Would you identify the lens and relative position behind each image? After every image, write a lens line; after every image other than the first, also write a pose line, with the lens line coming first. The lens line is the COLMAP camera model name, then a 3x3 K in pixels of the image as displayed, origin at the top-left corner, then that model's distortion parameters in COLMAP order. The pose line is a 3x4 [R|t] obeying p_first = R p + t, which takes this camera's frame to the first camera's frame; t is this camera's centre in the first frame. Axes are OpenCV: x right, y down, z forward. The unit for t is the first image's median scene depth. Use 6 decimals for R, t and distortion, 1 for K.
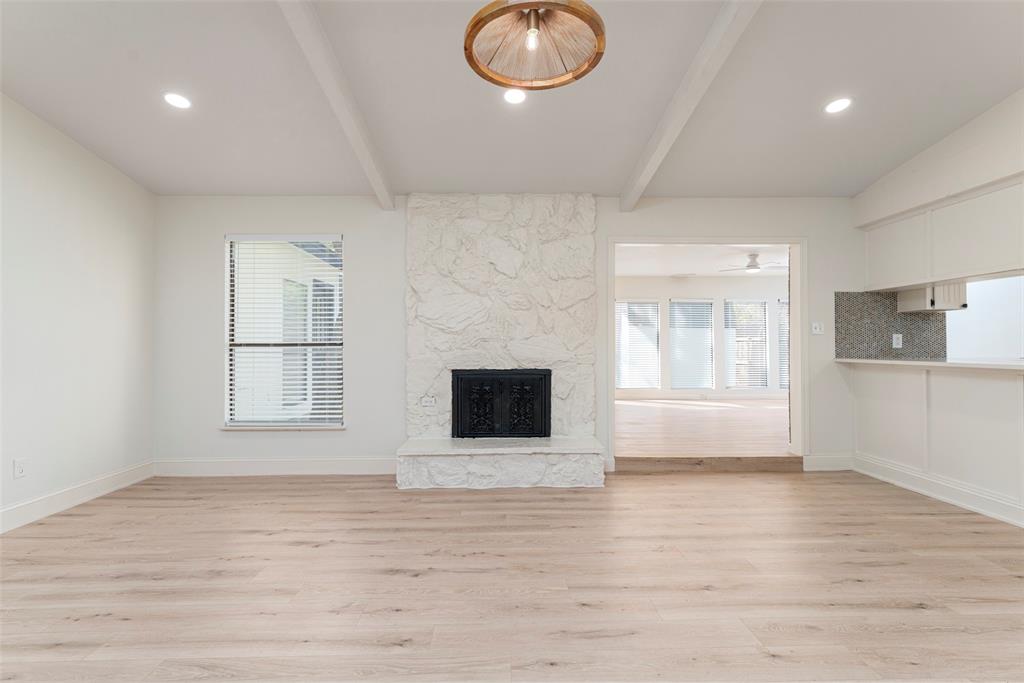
lens RADIAL K [[481.1, 0, 508.6], [0, 481.1, 341.9], [0, 0, 1]] dist [0.003676, -0.002278]
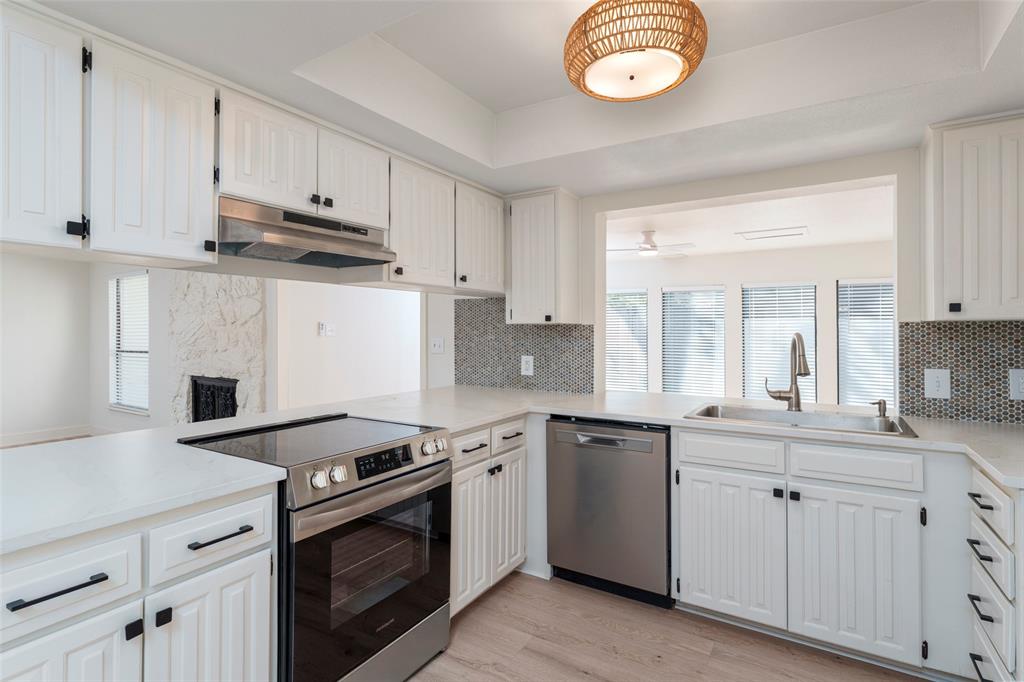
lens RADIAL K [[527.9, 0, 481.6], [0, 527.9, 325.2], [0, 0, 1]] dist [0.007164, -0.000995]
pose [[0.821124, -0.005832, -0.570720, 1.212816], [0.003201, 0.999979, -0.005612, -0.057975], [0.570741, 0.002781, 0.821125, 0.321877]]
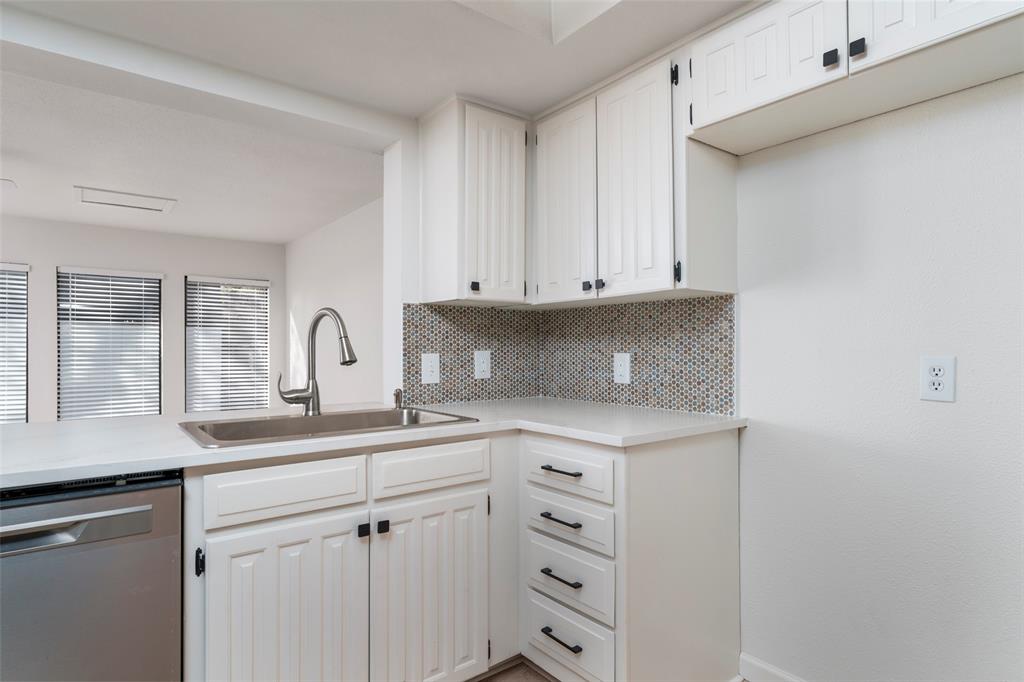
lens RADIAL K [[570.2, 0, 541.1], [0, 570.2, 339.8], [0, 0, 1]] dist [0.003002, -0.003011]
pose [[0.804823, 0.004646, 0.593497, 1.037582], [-0.002207, 0.999986, -0.004835, -0.025591], [-0.593511, 0.002581, 0.804821, 0.515095]]
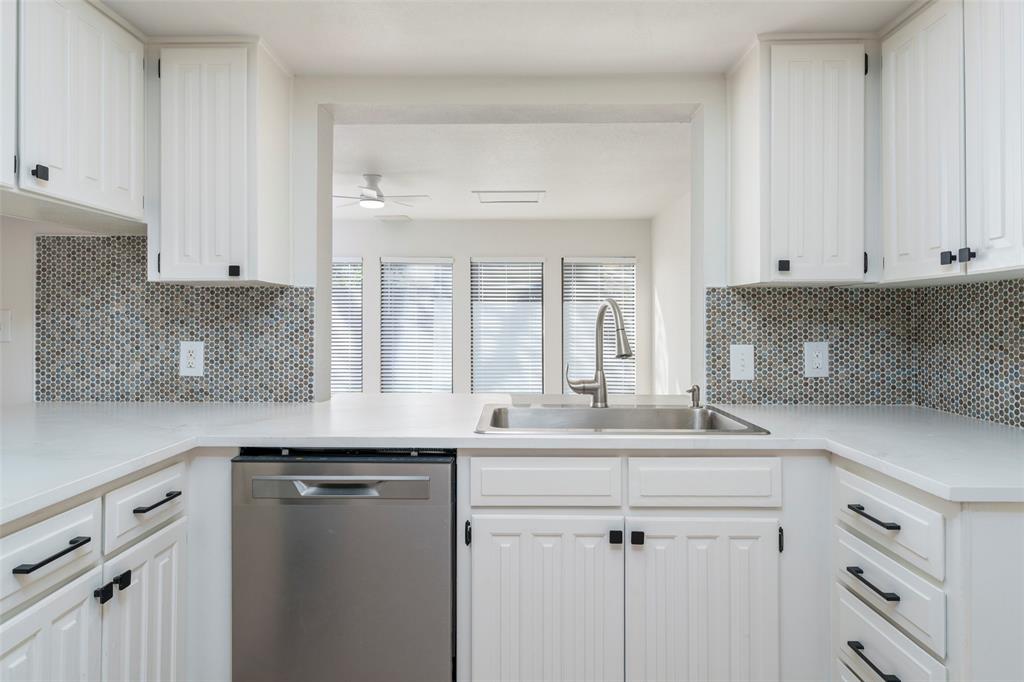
lens RADIAL K [[629.2, 0, 497.4], [0, 629.2, 312.2], [0, 0, 1]] dist [0.006153, -0.004262]
pose [[0.997755, -0.000195, -0.066967, 1.114664], [-0.000026, 0.999995, -0.003298, -0.040297], [0.066967, 0.003293, 0.997750, 0.489744]]
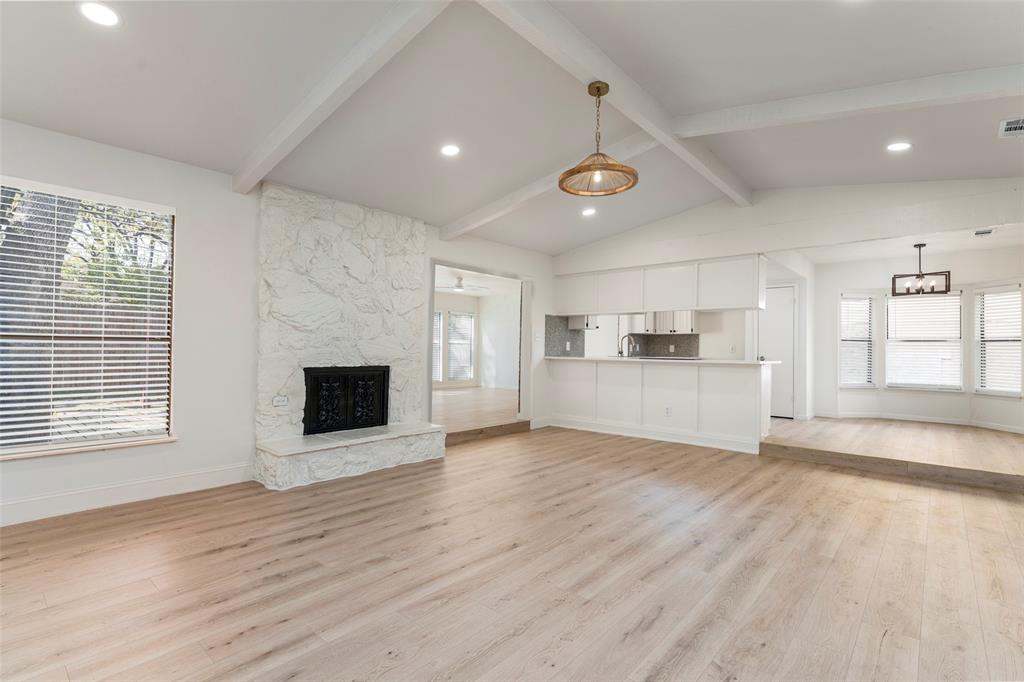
lens RADIAL K [[481.1, 0, 511.8], [0, 481.1, 344.7], [0, 0, 1]] dist [0.003676, -0.002278]
pose [[0.680556, 0.017817, 0.732479, -0.563113], [-0.022135, 0.999748, -0.003752, 0.004134], [-0.732361, -0.013660, 0.680779, 0.001810]]
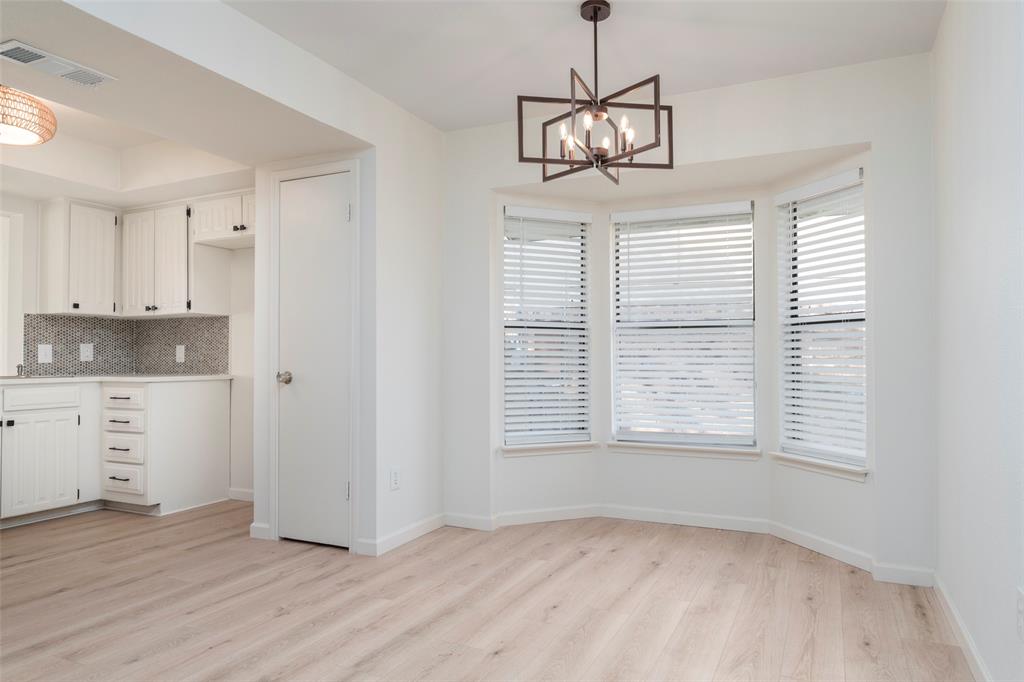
lens RADIAL K [[570.2, 0, 519.6], [0, 570.2, 347.9], [0, 0, 1]] dist [0.003002, -0.003011]
pose [[0.442819, 0.010369, 0.896551, 0.793884], [-0.006413, 0.999944, -0.008397, -0.006127], [-0.896588, -0.002031, 0.442861, -0.069723]]
